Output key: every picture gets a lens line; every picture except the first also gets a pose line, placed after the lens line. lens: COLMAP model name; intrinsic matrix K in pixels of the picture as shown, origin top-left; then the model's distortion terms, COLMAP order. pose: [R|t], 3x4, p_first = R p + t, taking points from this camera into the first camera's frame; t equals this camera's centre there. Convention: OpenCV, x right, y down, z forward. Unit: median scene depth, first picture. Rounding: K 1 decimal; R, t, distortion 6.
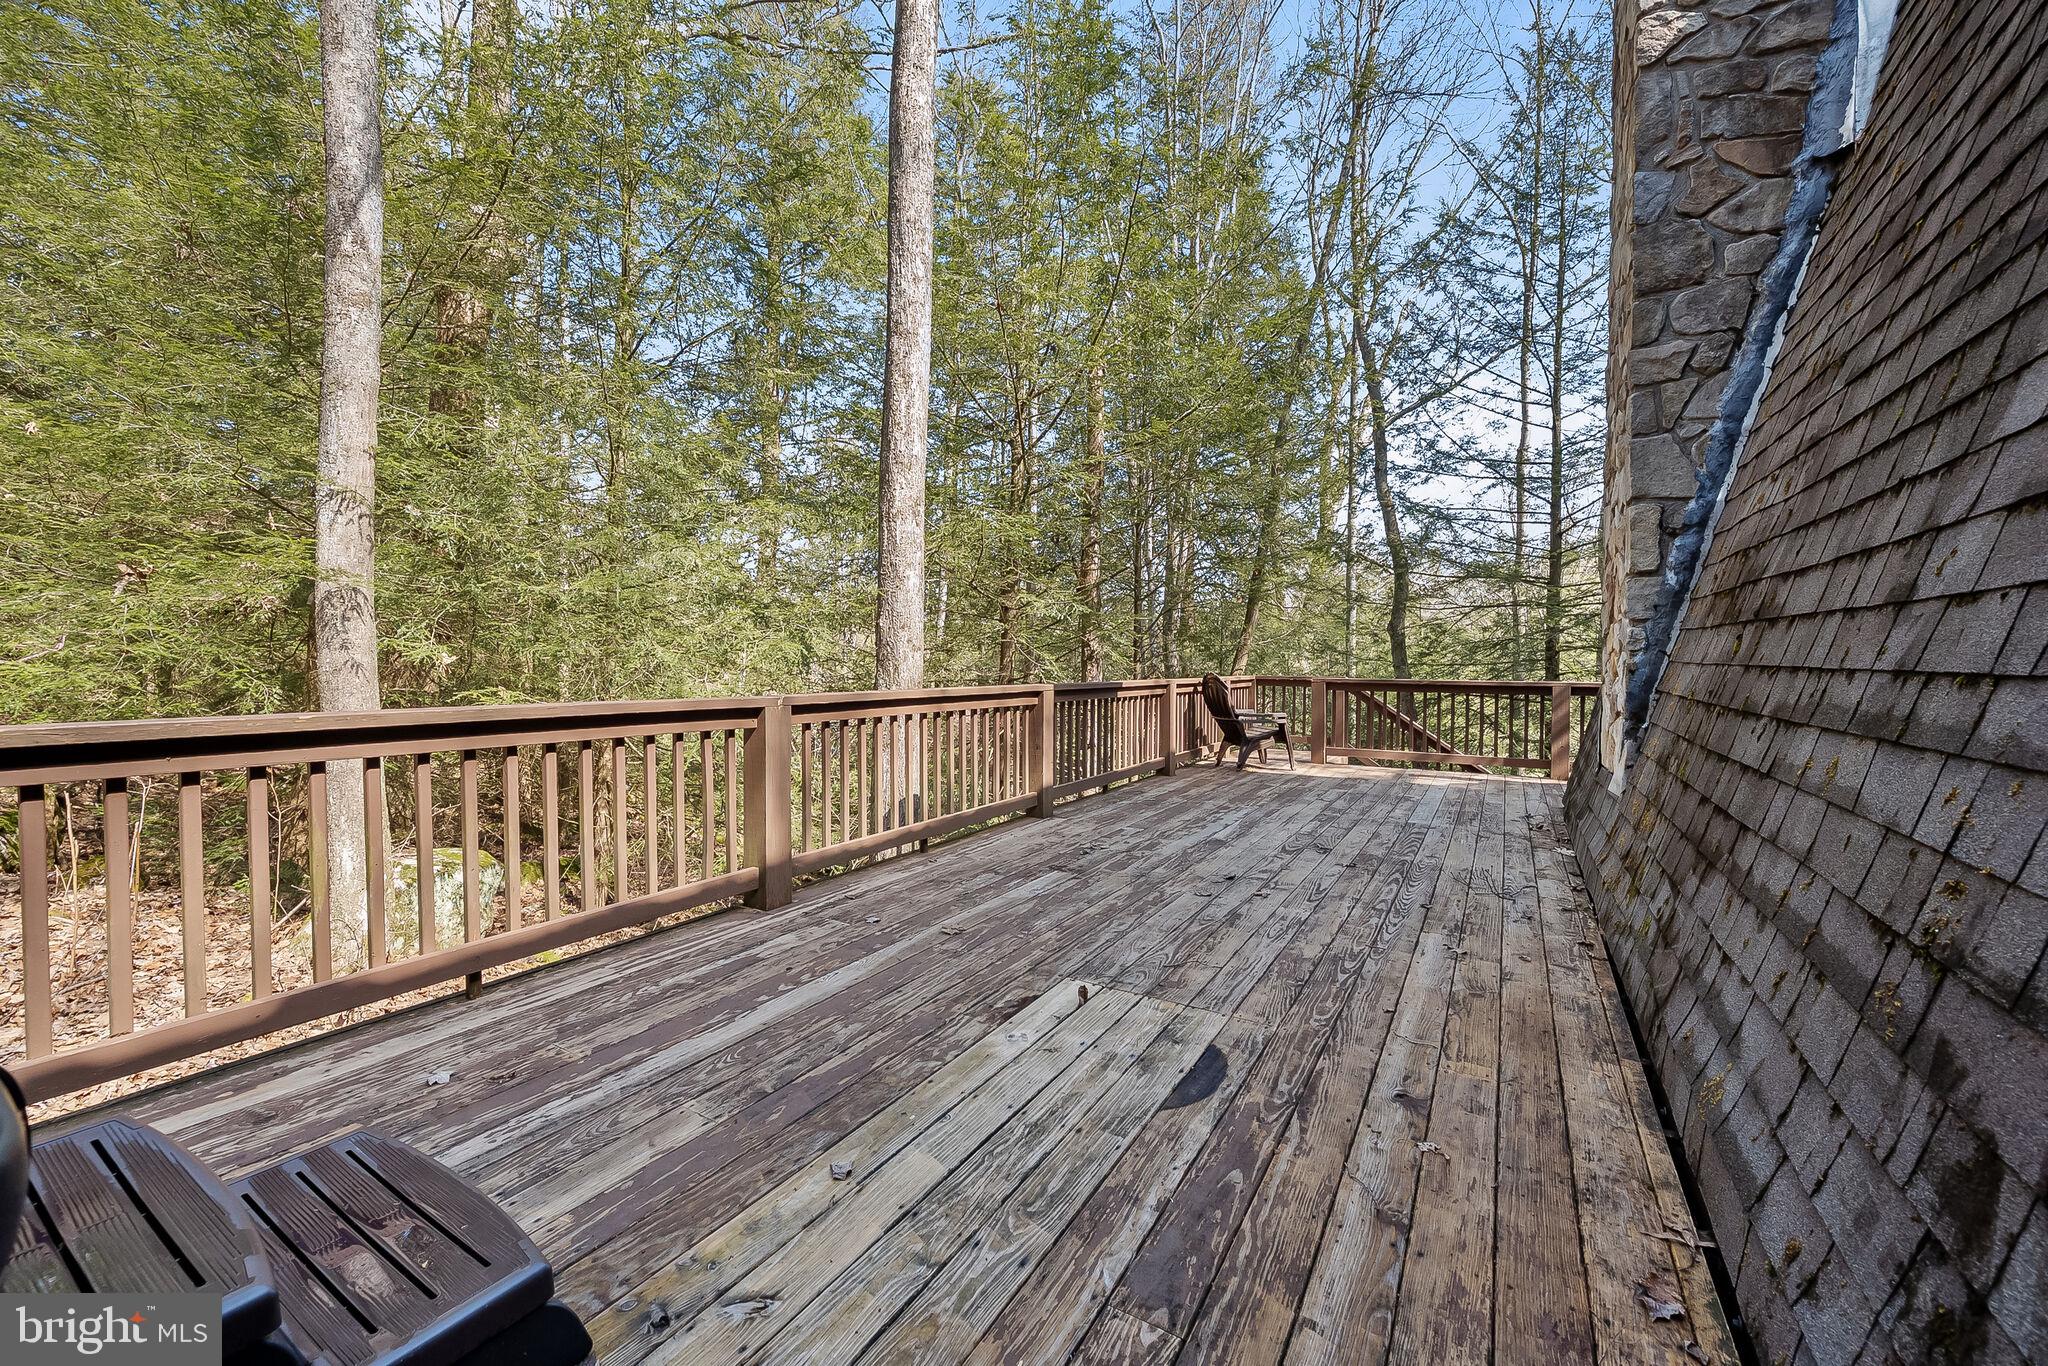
lens RADIAL K [[797.0, 0, 1037.7], [0, 797.0, 674.8], [0, 0, 1]] dist [-0.002450, -0.000095]
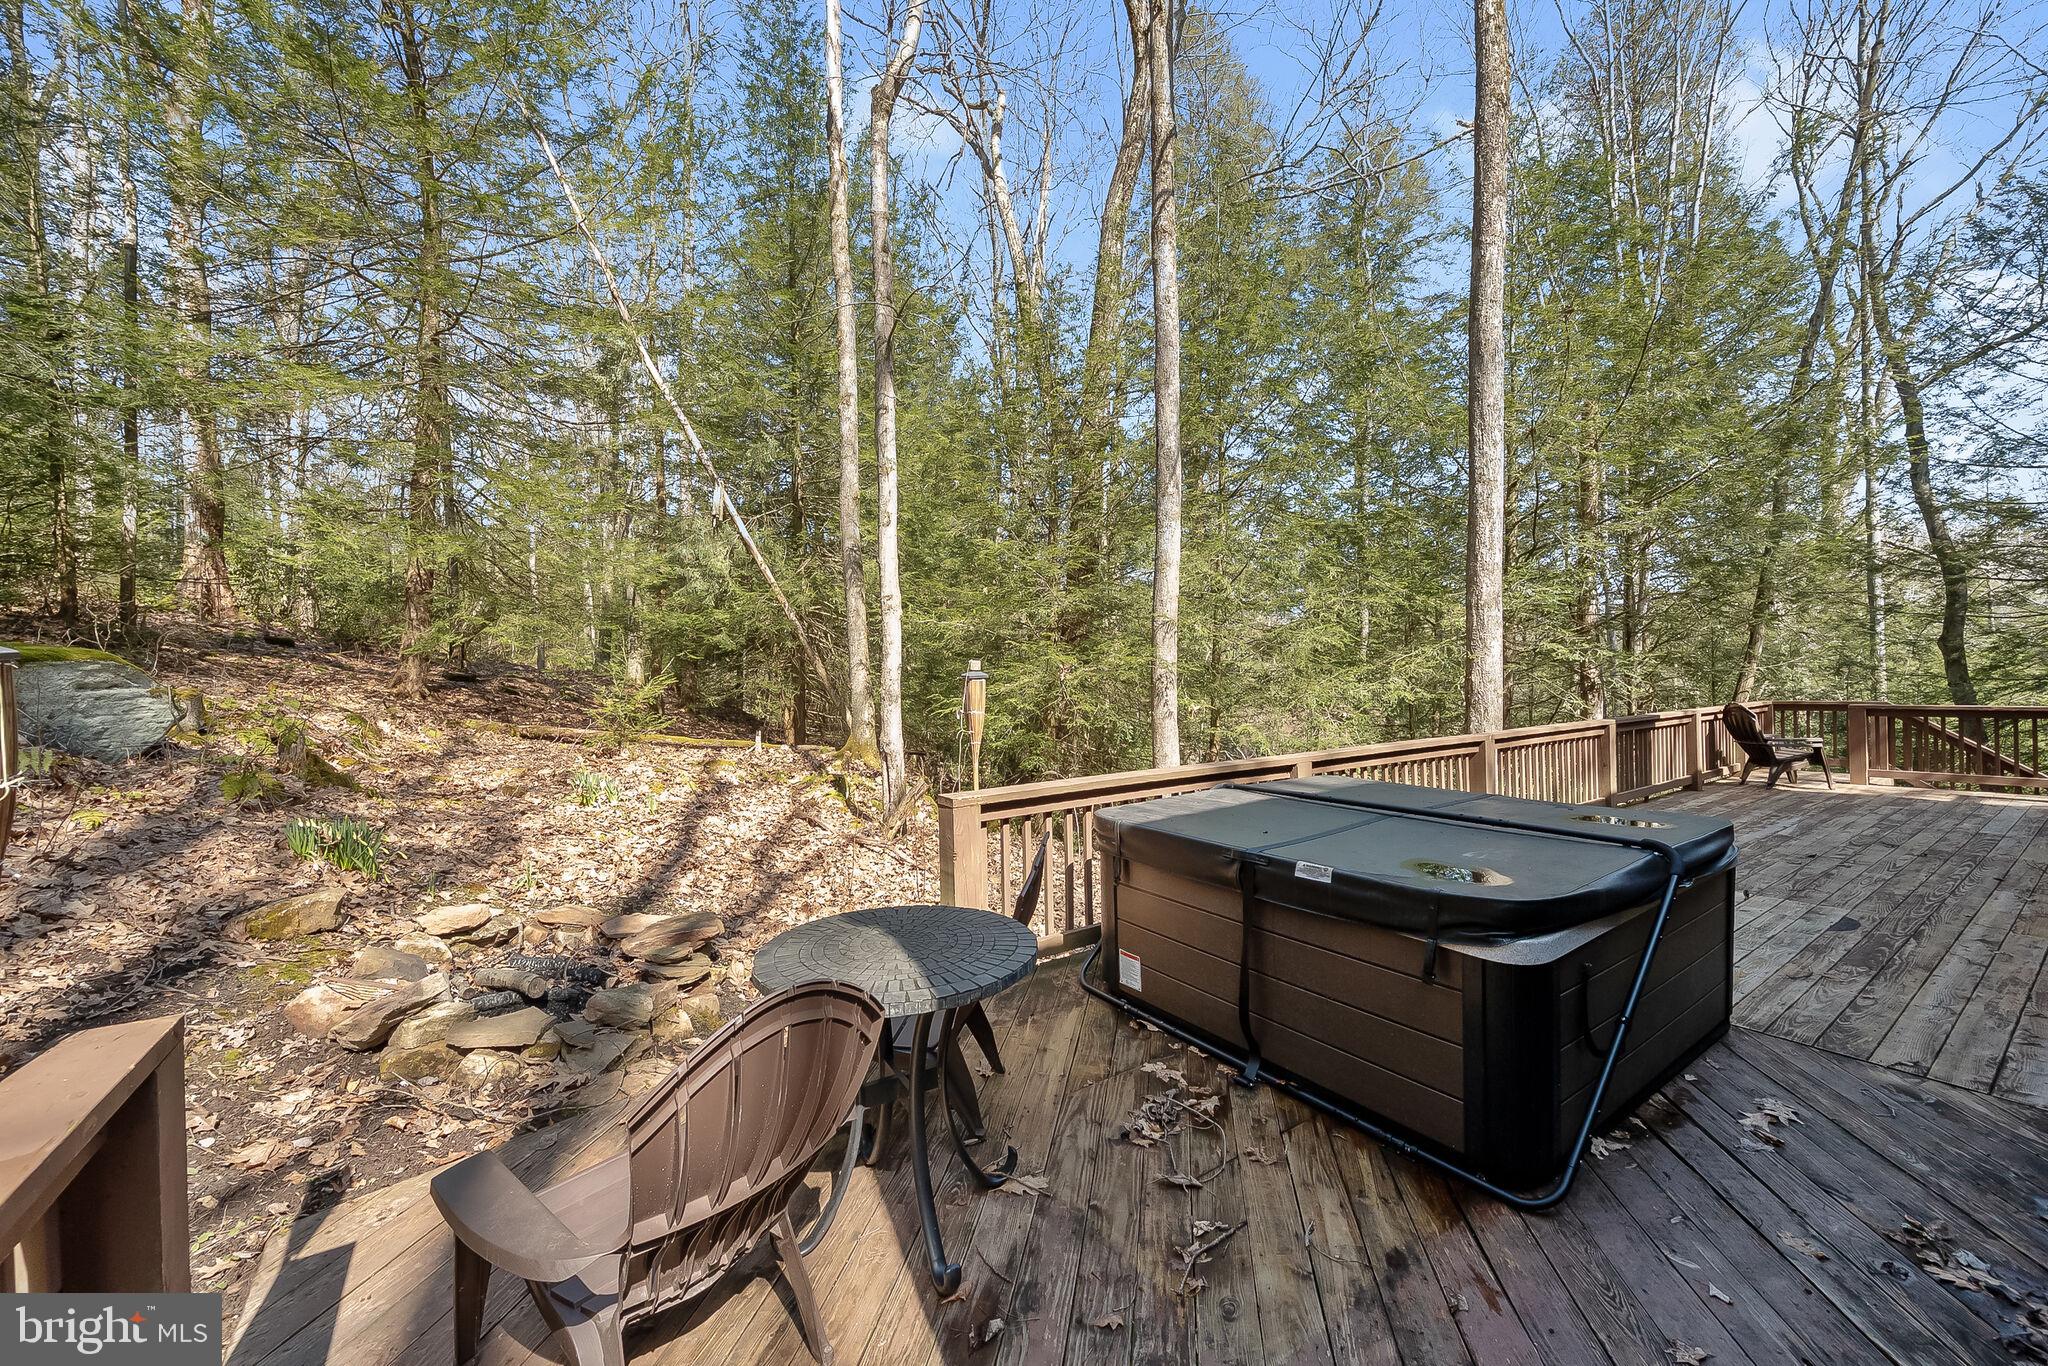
lens RADIAL K [[799.8, 0, 1035.7], [0, 799.8, 681.2], [0, 0, 1]] dist [-0.002933, 0.000736]
pose [[0.910336, -0.028583, -0.412882, -0.248276], [0.023635, 0.999575, -0.017086, -0.041812], [0.413195, 0.005795, 0.910624, -0.518084]]
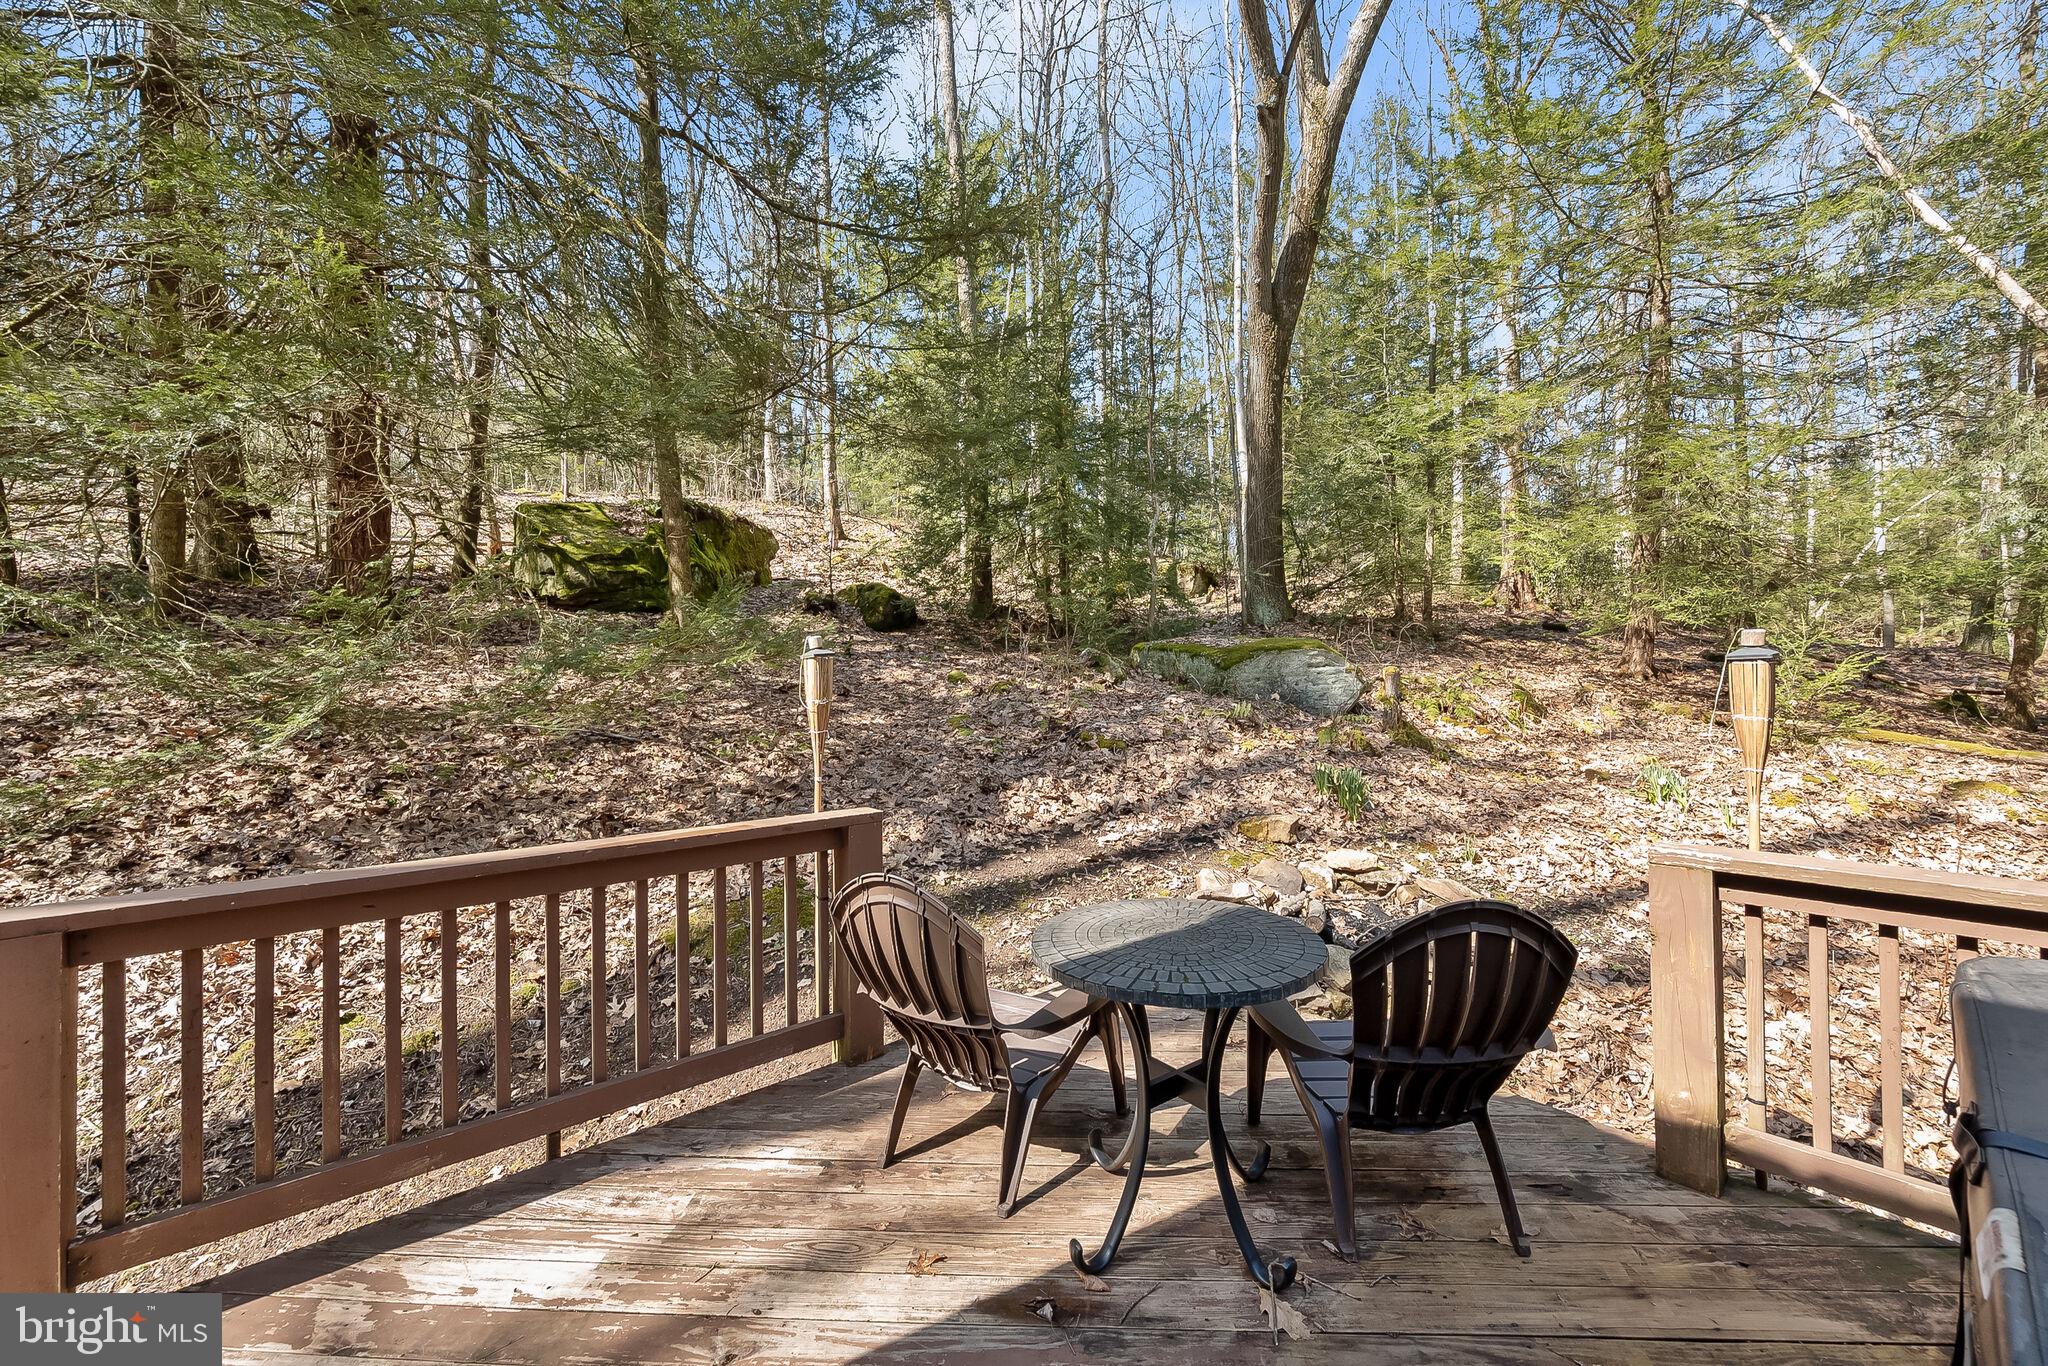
lens RADIAL K [[799.8, 0, 1035.7], [0, 799.8, 681.2], [0, 0, 1]] dist [-0.002933, 0.000736]
pose [[-0.295574, -0.000651, -0.955320, -0.126361], [-0.018589, 0.999814, 0.005070, -0.046072], [0.955139, 0.019257, -0.295531, -0.246887]]
